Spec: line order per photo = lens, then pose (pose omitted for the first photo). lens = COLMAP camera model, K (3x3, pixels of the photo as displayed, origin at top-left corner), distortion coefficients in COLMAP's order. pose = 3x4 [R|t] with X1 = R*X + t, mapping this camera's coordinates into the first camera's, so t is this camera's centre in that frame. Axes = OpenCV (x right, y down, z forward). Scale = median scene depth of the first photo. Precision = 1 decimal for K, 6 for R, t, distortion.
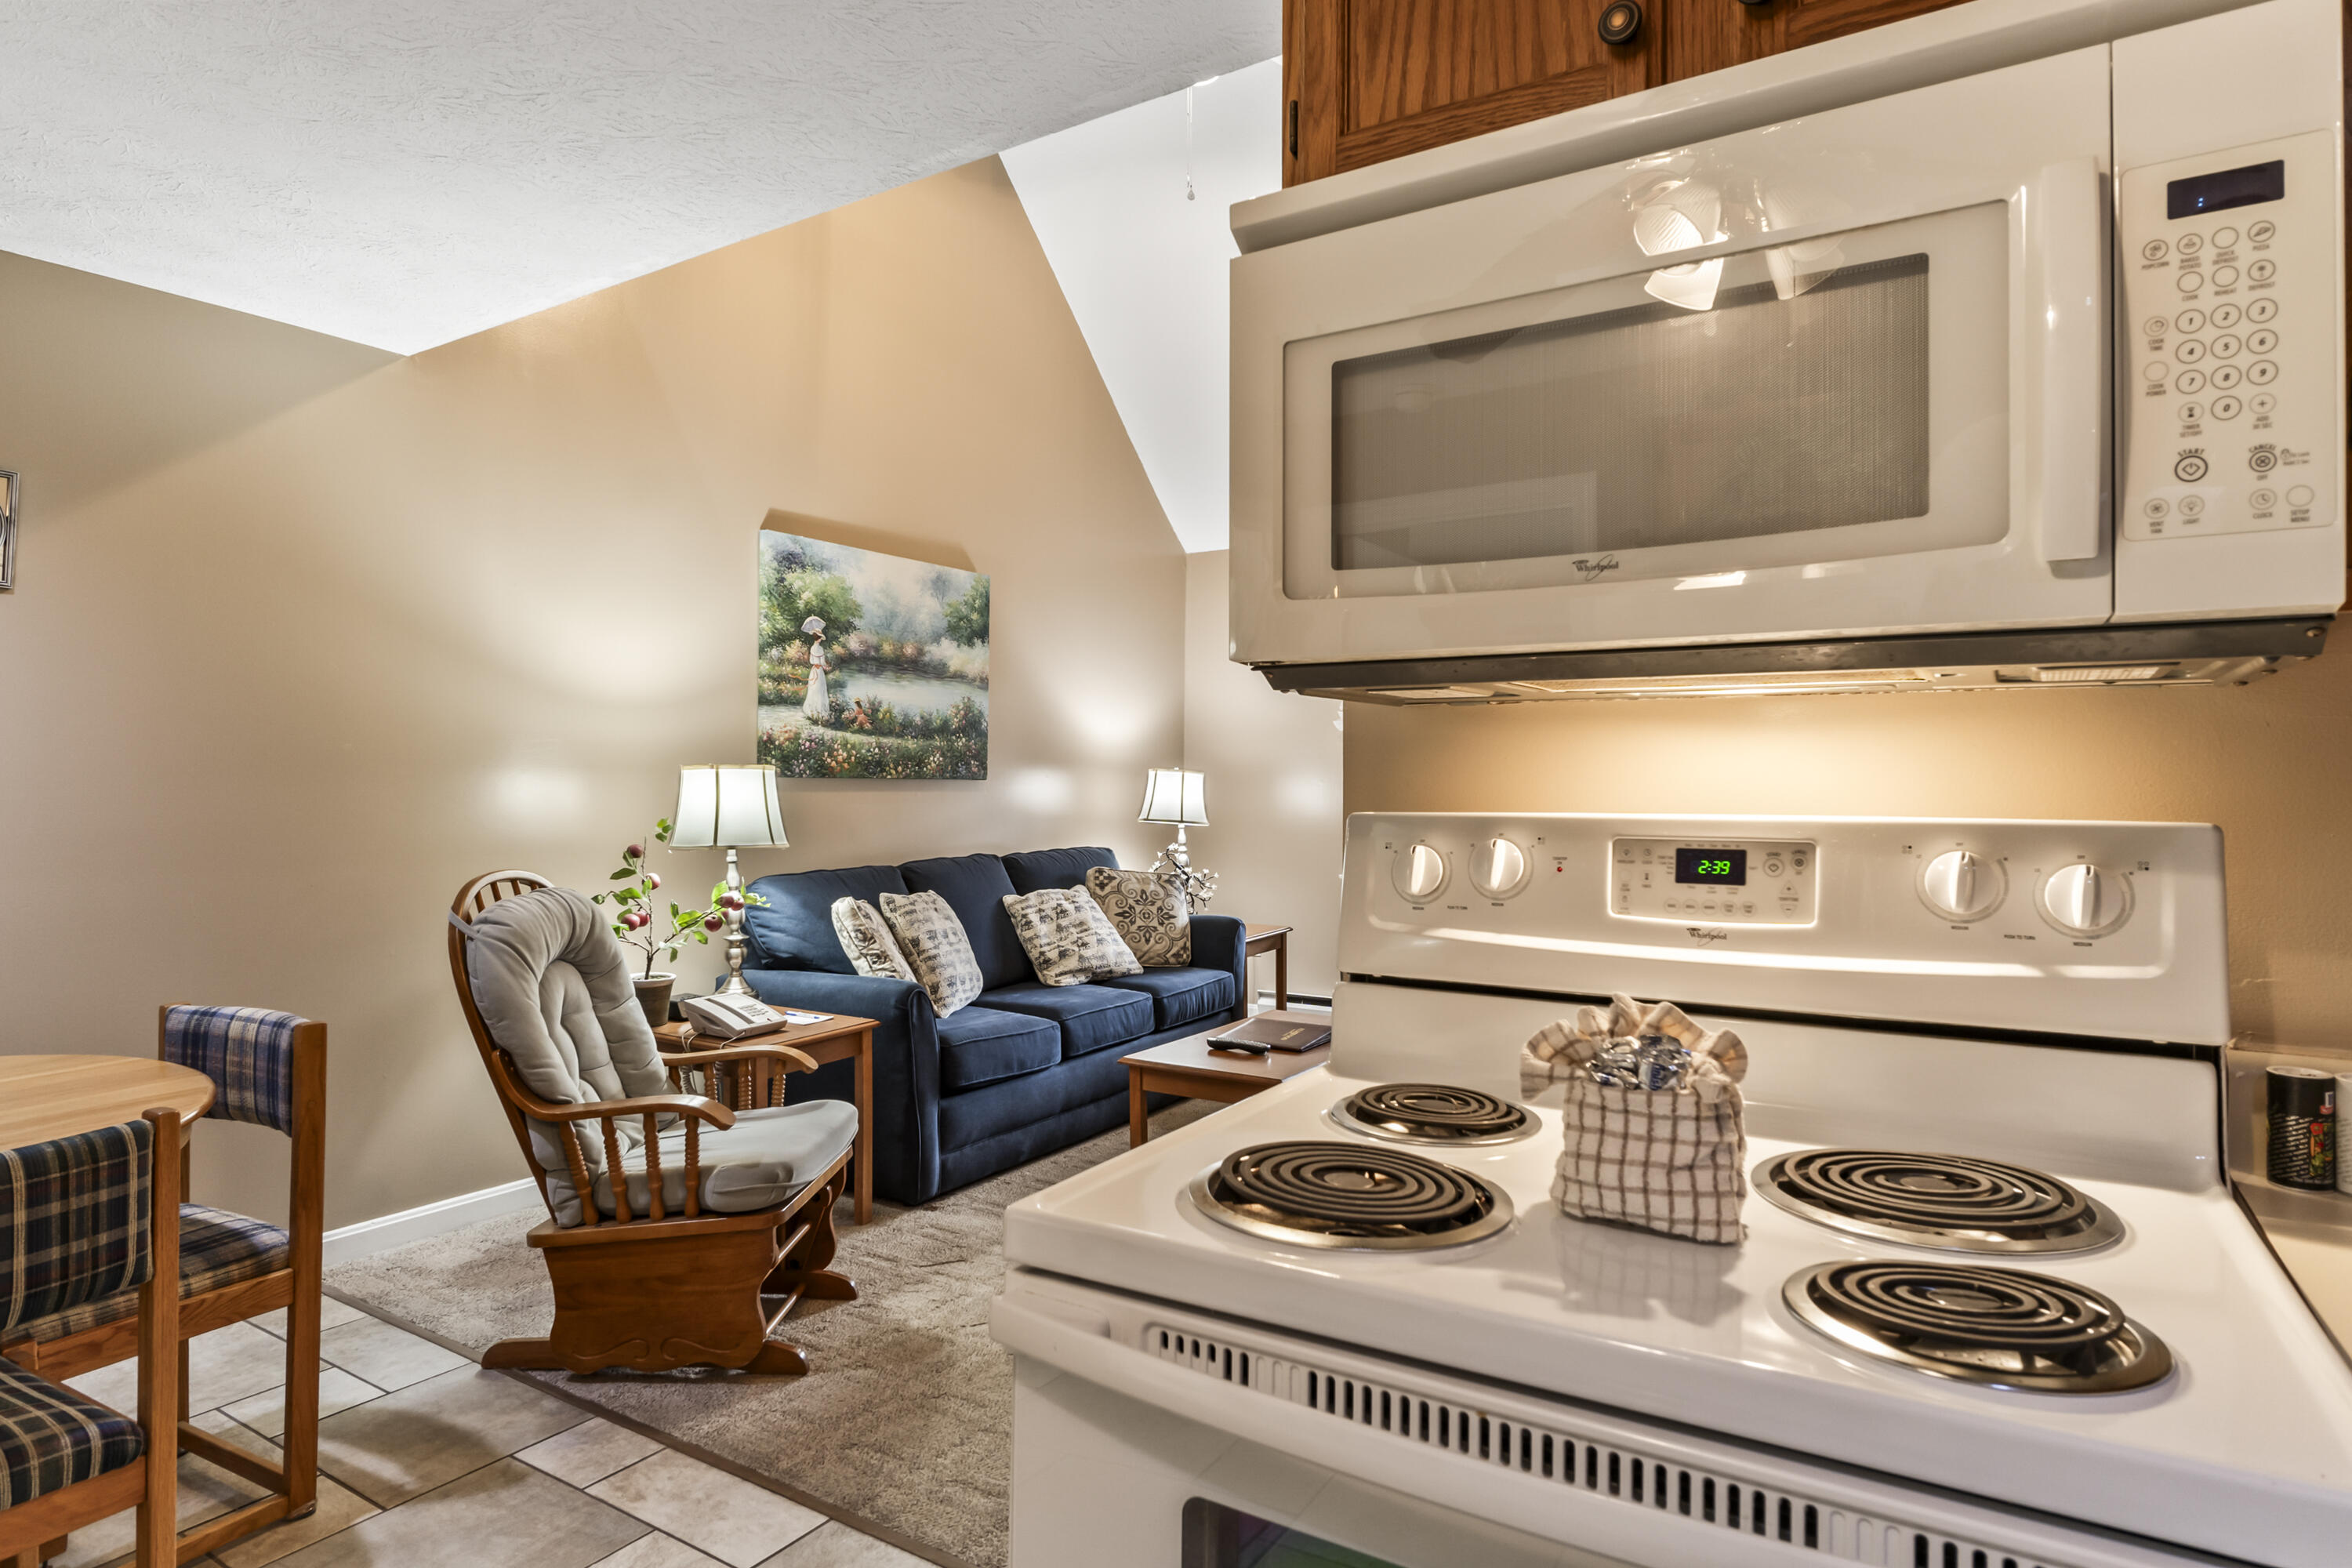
lens RADIAL K [[1303.4, 0, 1170.9], [0, 1303.4, 769.9], [0, 0, 1]] dist [-0.001021, 0.000248]
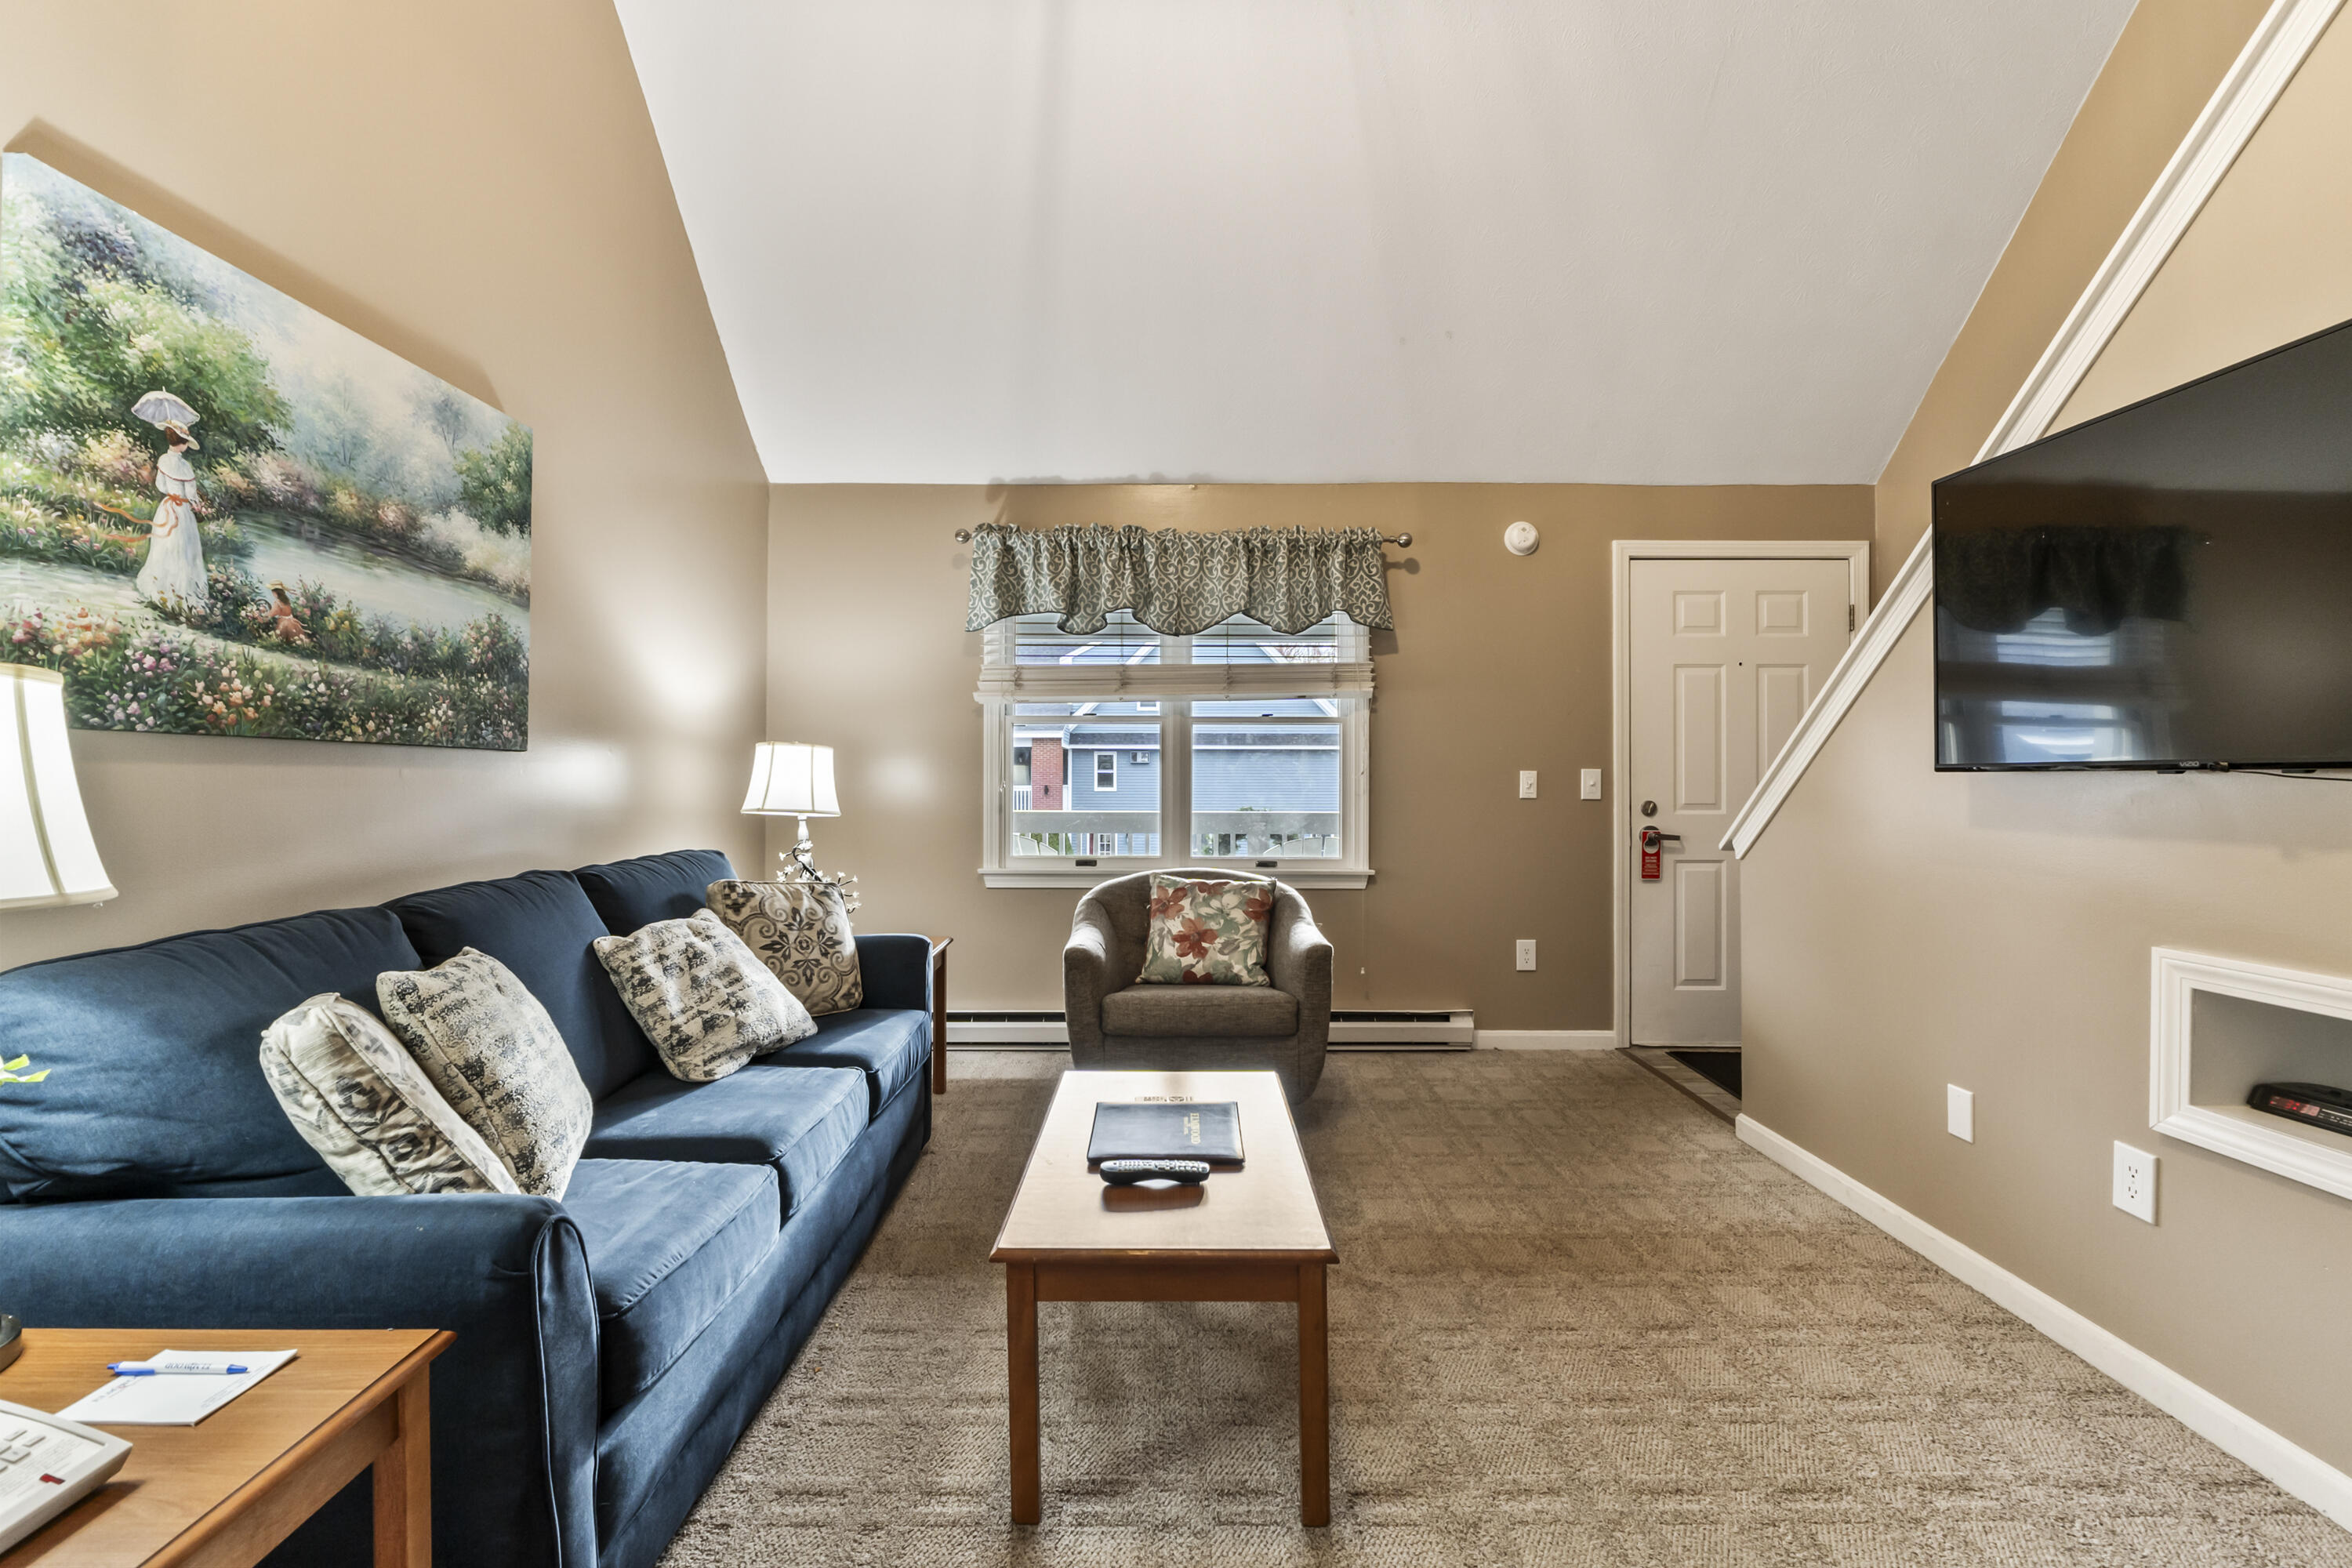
lens RADIAL K [[1000.1, 0, 1184.3], [0, 1000.1, 773.0], [0, 0, 1]] dist [-0.004619, -0.000651]
pose [[0.842000, 0.000197, 0.539477, -0.150550], [-0.002798, 0.999988, 0.004002, 0.017267], [-0.539470, -0.004879, 0.841991, 0.473546]]
